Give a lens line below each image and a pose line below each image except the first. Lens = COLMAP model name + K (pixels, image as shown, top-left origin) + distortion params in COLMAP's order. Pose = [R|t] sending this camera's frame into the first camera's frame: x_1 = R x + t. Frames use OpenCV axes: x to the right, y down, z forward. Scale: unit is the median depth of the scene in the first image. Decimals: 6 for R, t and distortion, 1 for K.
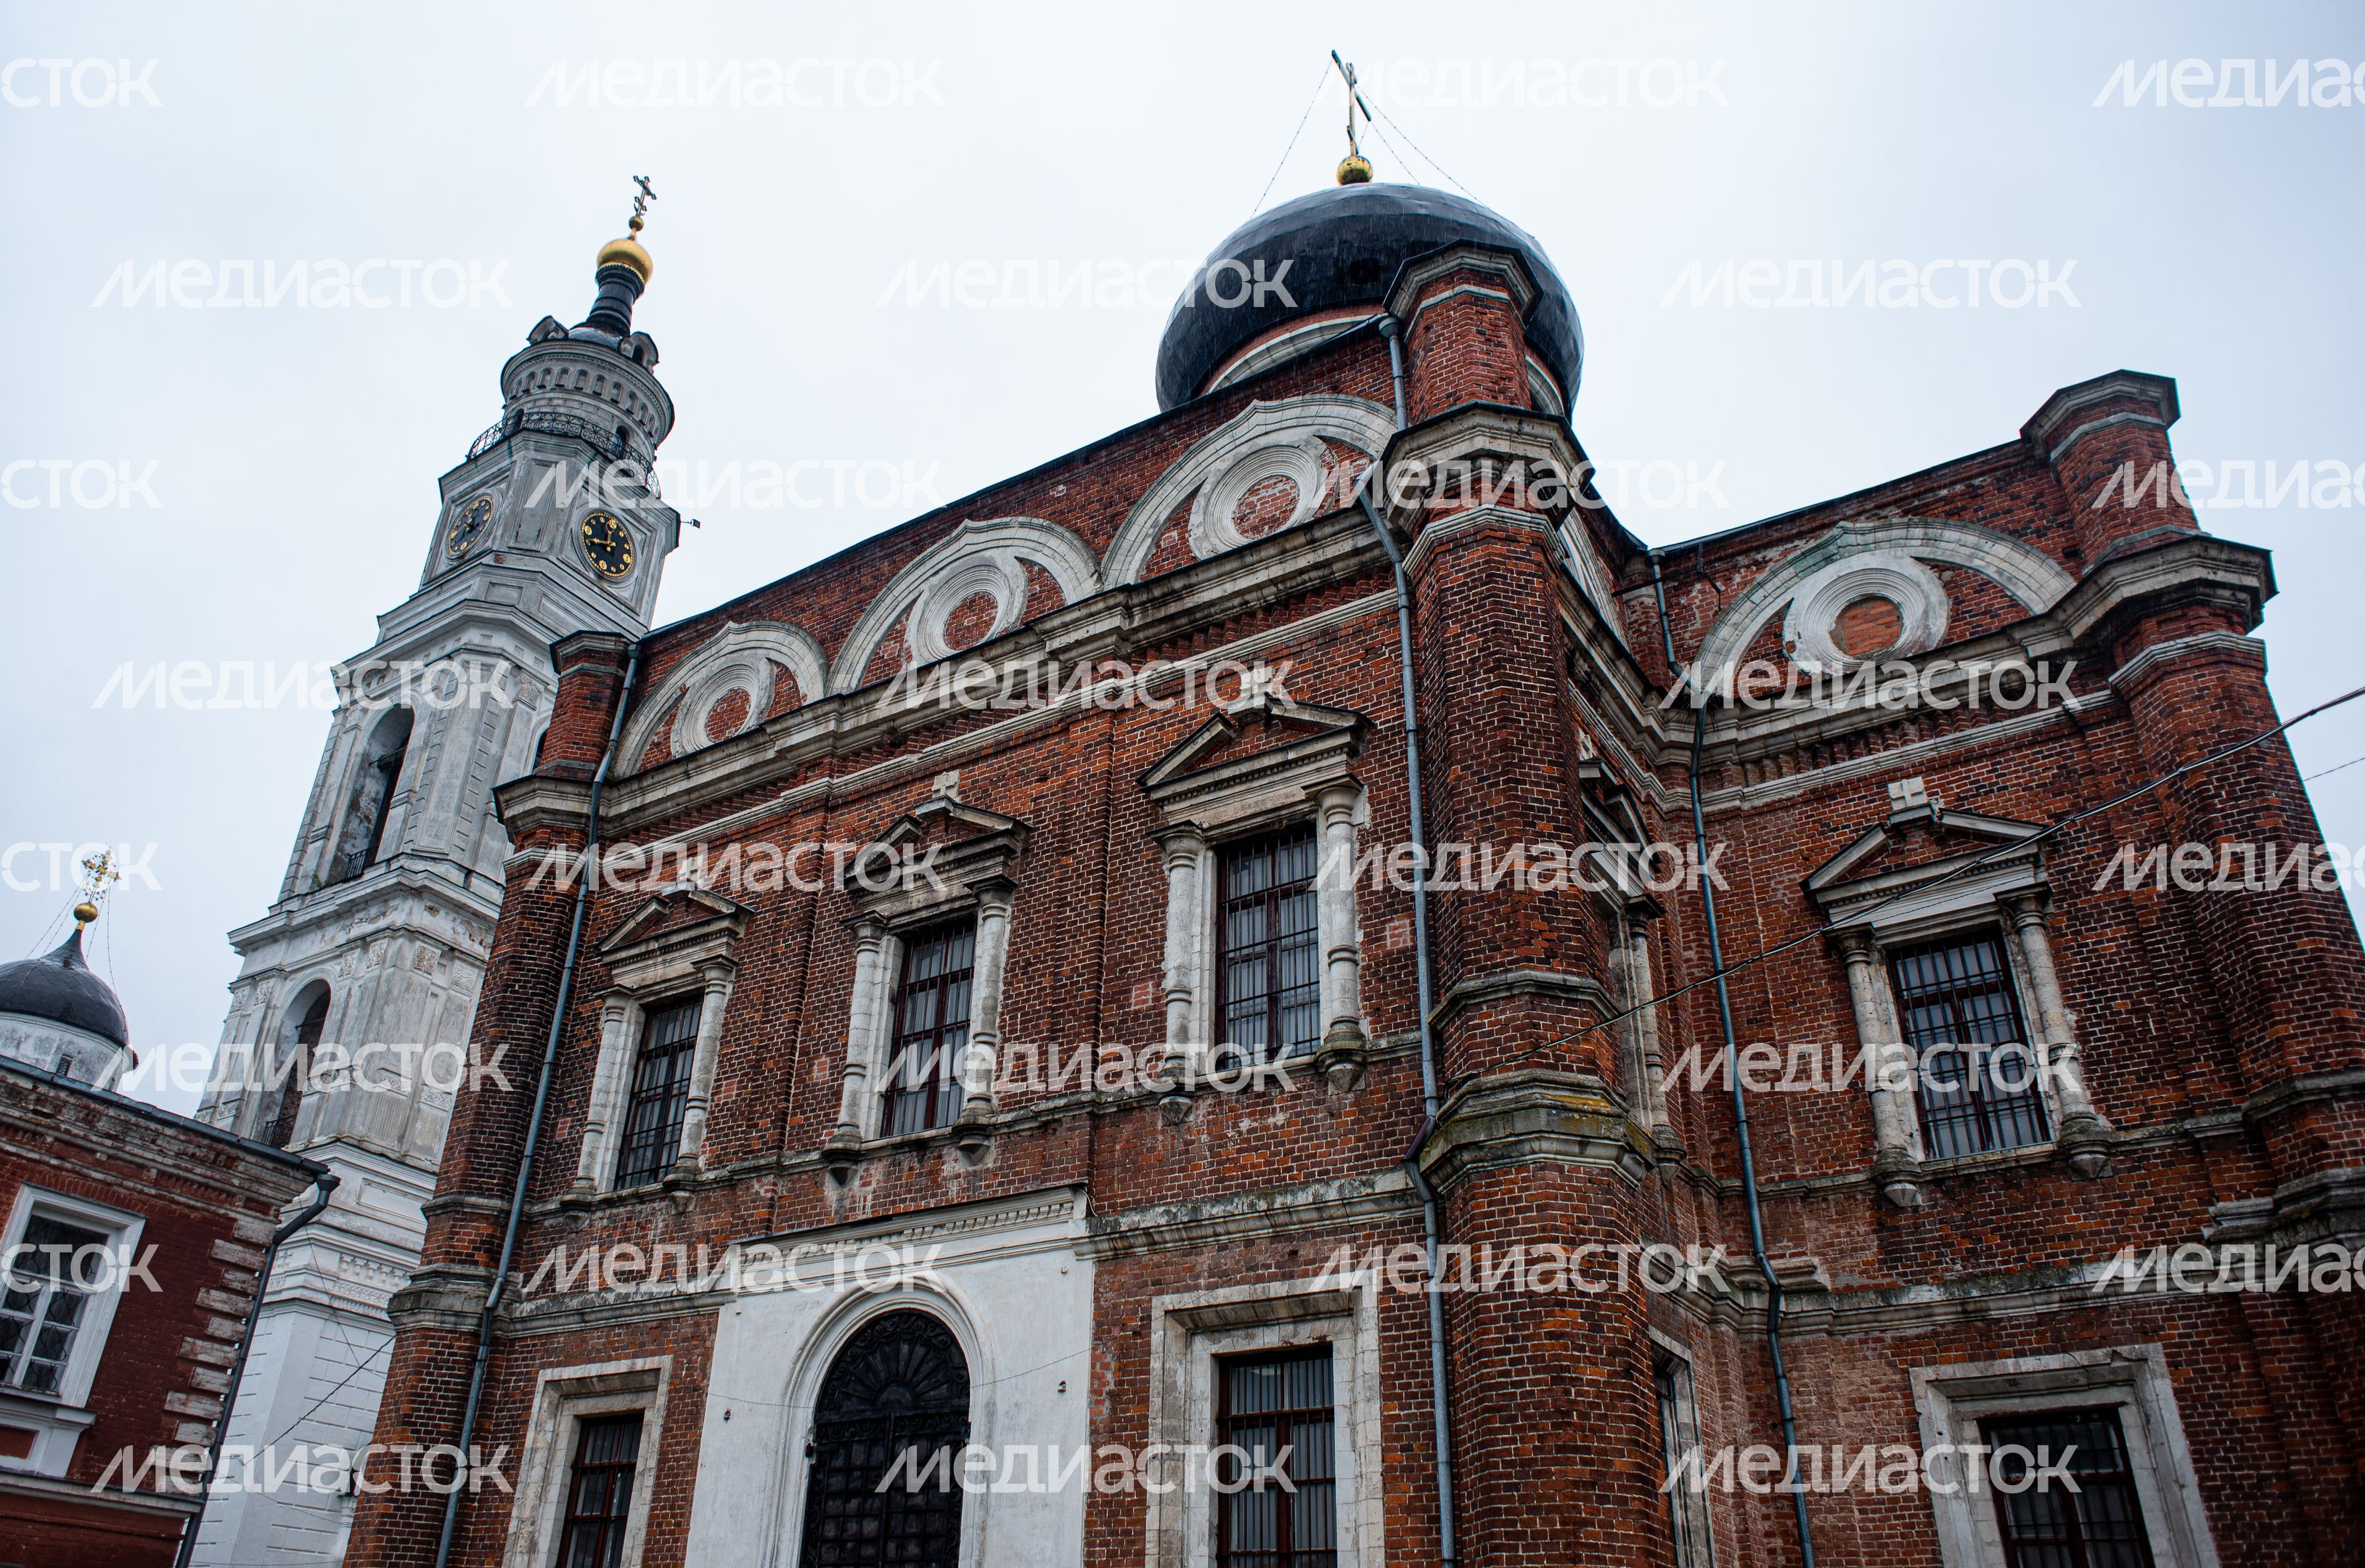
lens RADIAL K [[1710.6, 0, 1113.0], [0, 1710.6, 815.6], [0, 0, 1]] dist [-0.090223, 0.079986]
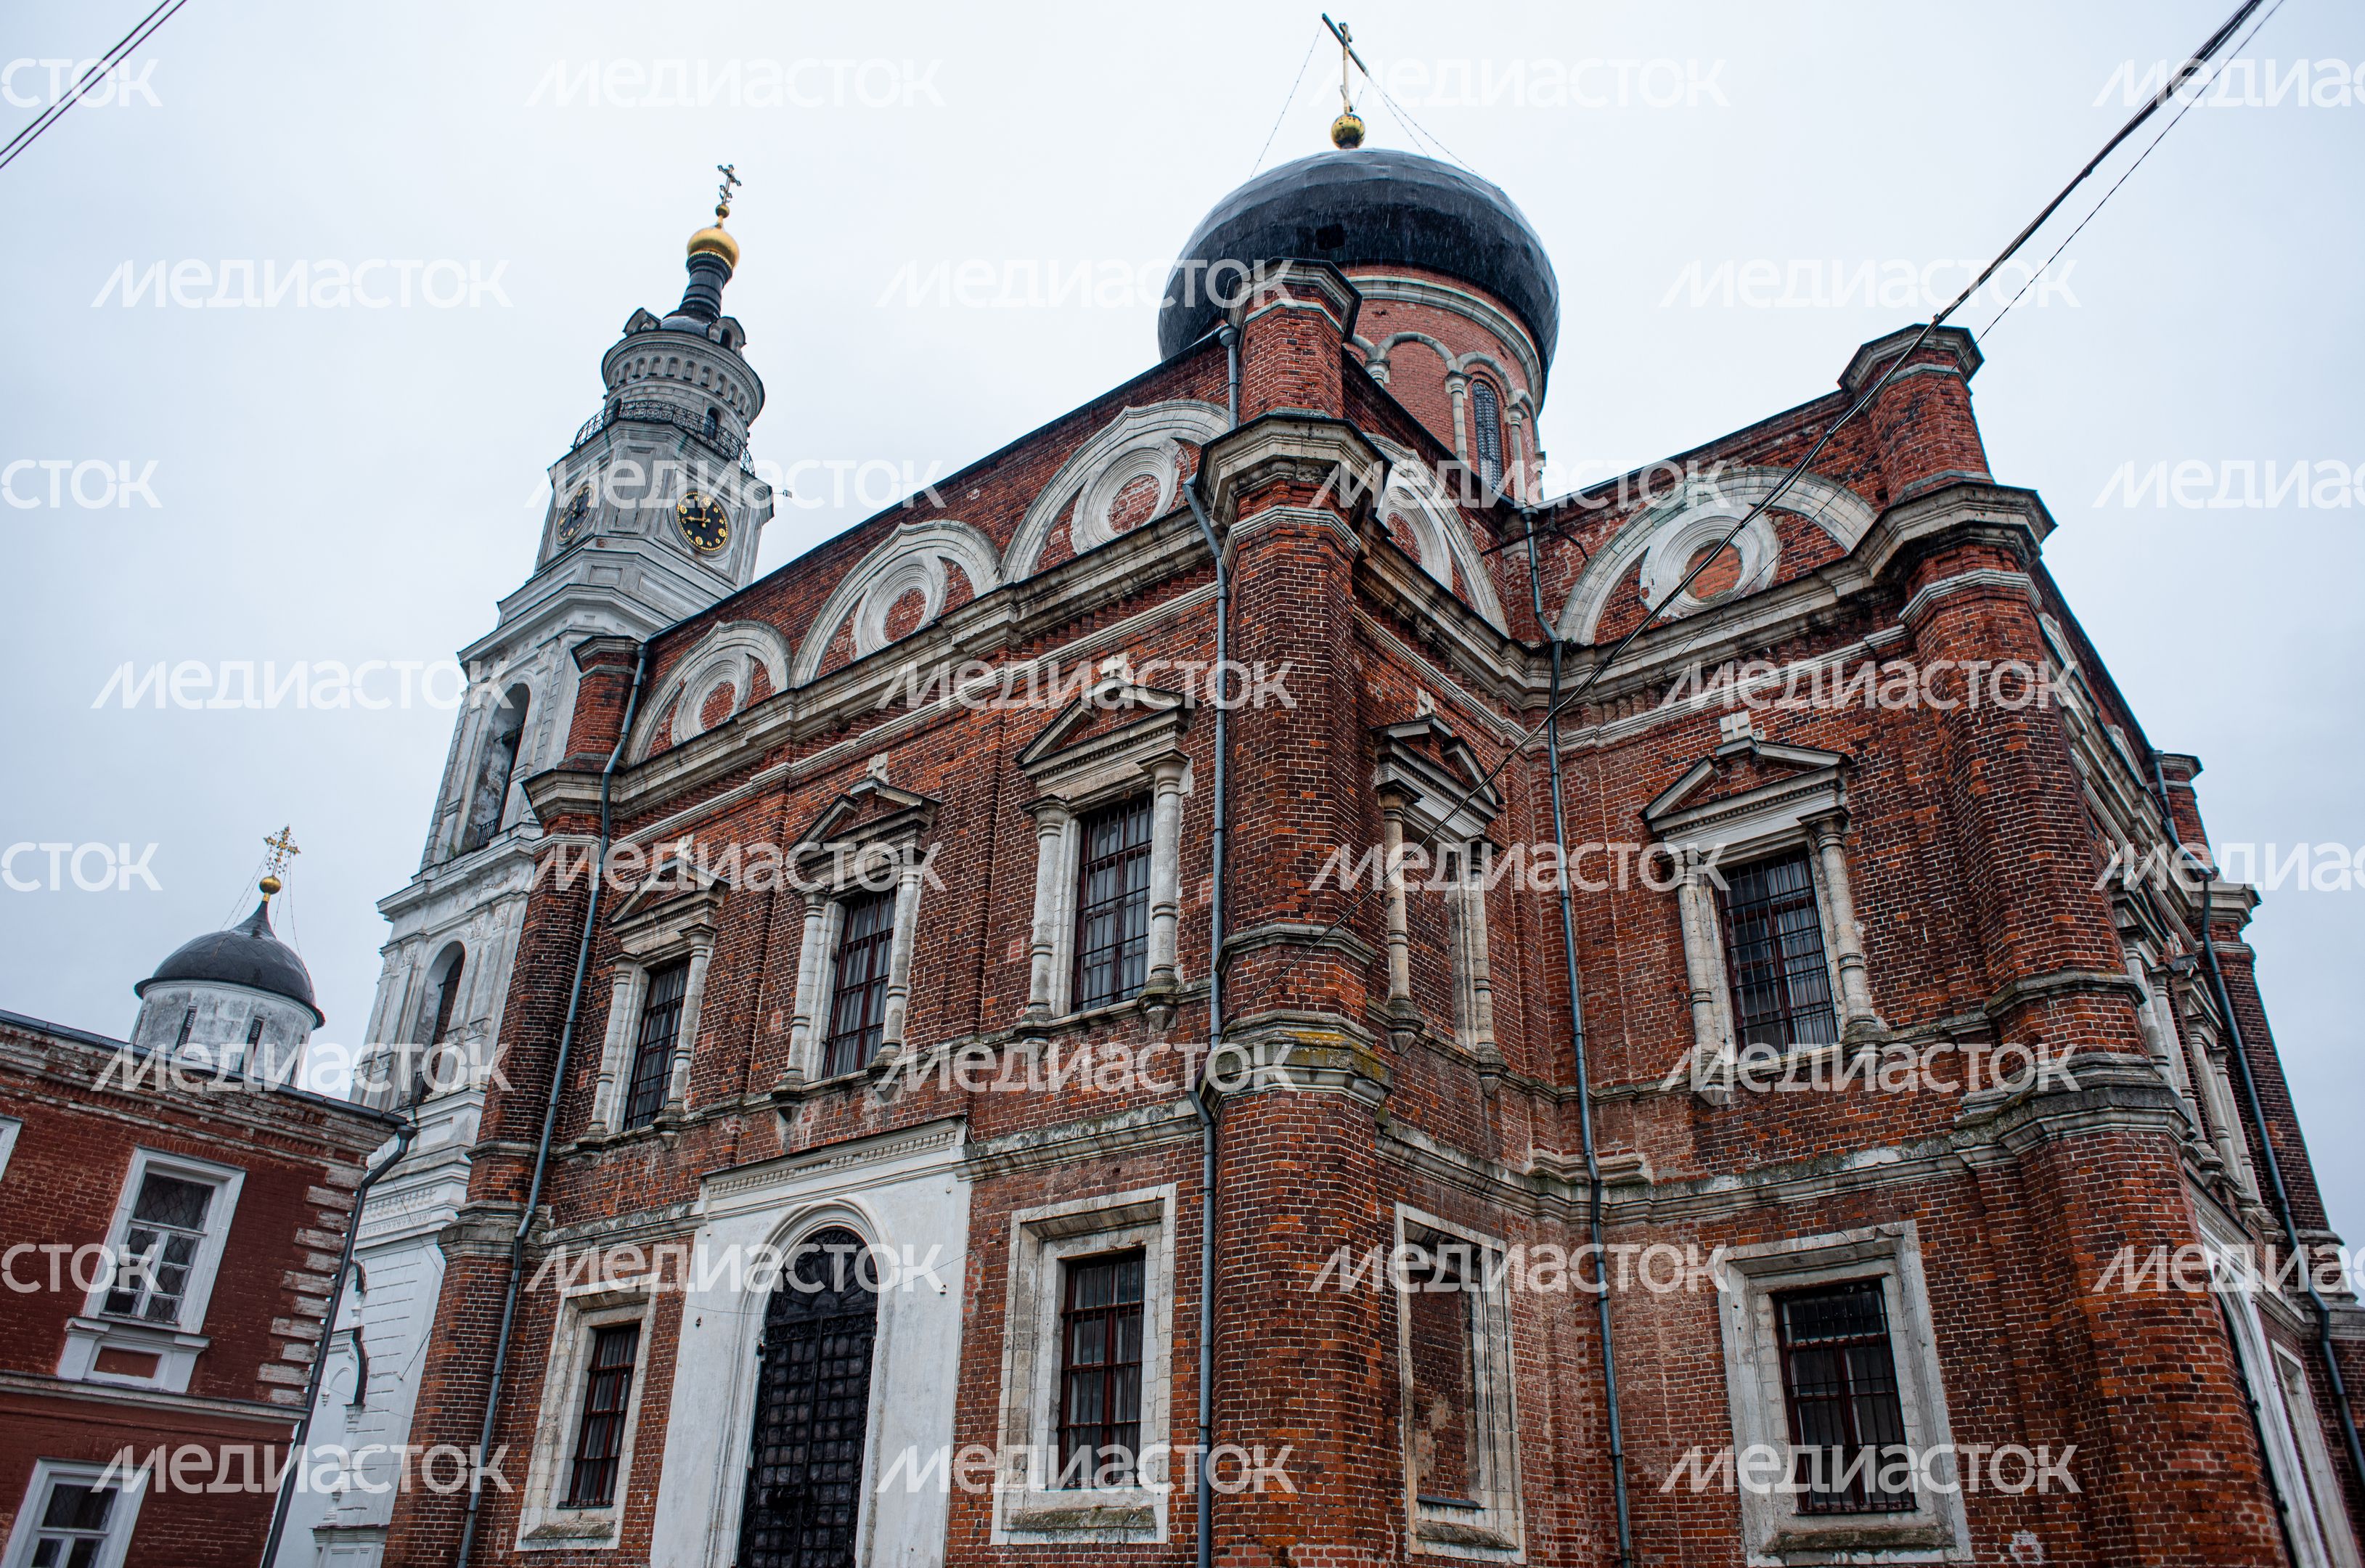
lens RADIAL K [[1678.2, 0, 1185.9], [0, 1678.2, 773.1], [0, 0, 1]] dist [-0.090002, 0.080413]
pose [[0.996286, -0.055366, -0.065950, 0.190819], [0.057258, 0.997990, 0.027148, -0.033637], [0.064314, -0.030823, 0.997454, -0.102185]]
